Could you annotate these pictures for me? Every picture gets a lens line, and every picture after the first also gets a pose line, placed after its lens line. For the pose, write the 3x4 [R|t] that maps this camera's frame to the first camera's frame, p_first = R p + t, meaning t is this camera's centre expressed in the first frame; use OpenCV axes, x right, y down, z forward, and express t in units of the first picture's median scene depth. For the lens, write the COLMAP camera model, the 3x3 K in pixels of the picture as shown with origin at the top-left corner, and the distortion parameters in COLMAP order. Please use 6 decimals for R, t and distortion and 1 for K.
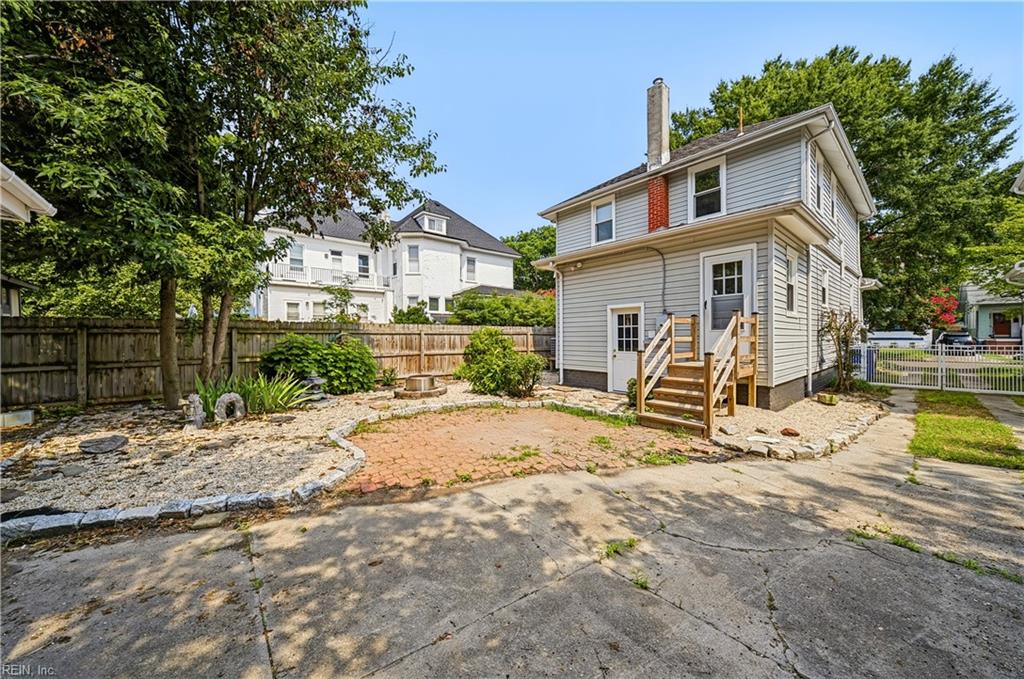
lens RADIAL K [[358.1, 0, 511.4], [0, 358.1, 337.3], [0, 0, 1]] dist [0.002544, -0.002418]
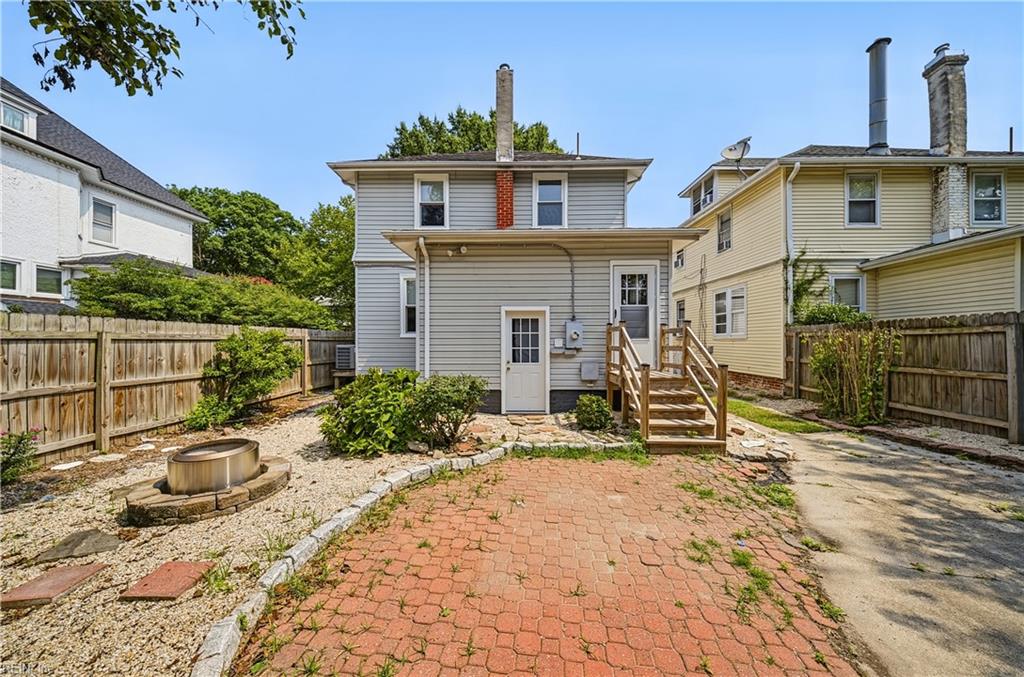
lens RADIAL K [[358.1, 0, 511.3], [0, 358.1, 336.4], [0, 0, 1]] dist [0.002544, -0.002418]
pose [[0.663478, 0.010488, 0.748122, -0.327882], [-0.001344, 0.999917, -0.012826, -0.011859], [-0.748195, 0.007504, 0.663437, 0.464738]]
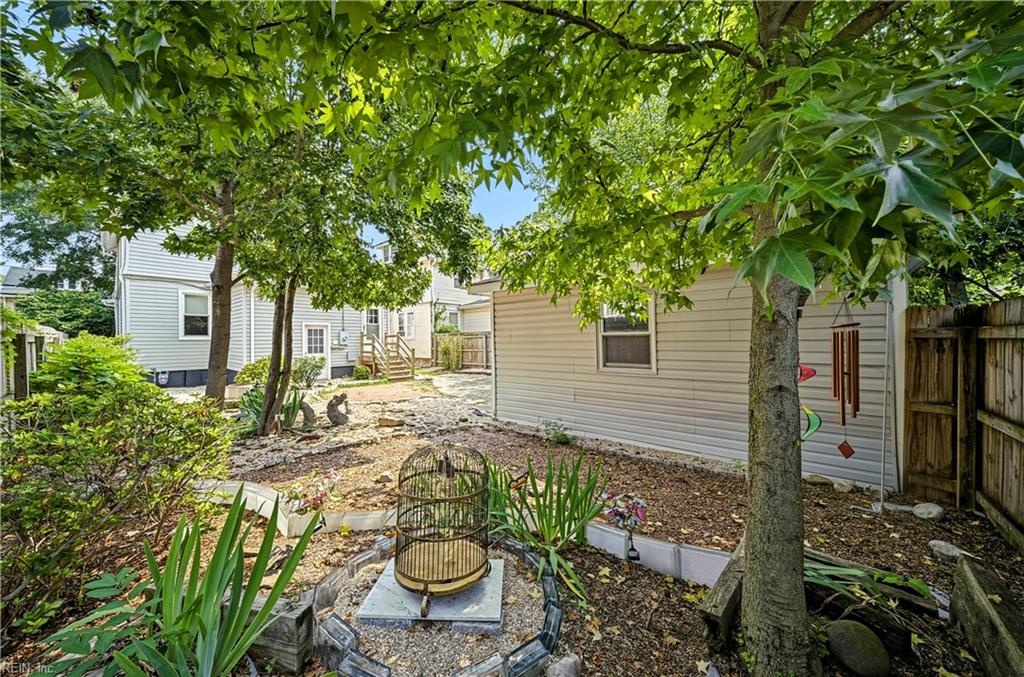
lens RADIAL K [[358.1, 0, 509.5], [0, 358.1, 340.4], [0, 0, 1]] dist [0.002544, -0.002418]
pose [[-0.141757, 0.000963, 0.989901, -1.321854], [0.008430, 0.999964, 0.000235, -0.009390], [-0.989866, 0.008378, -0.141760, 0.391434]]
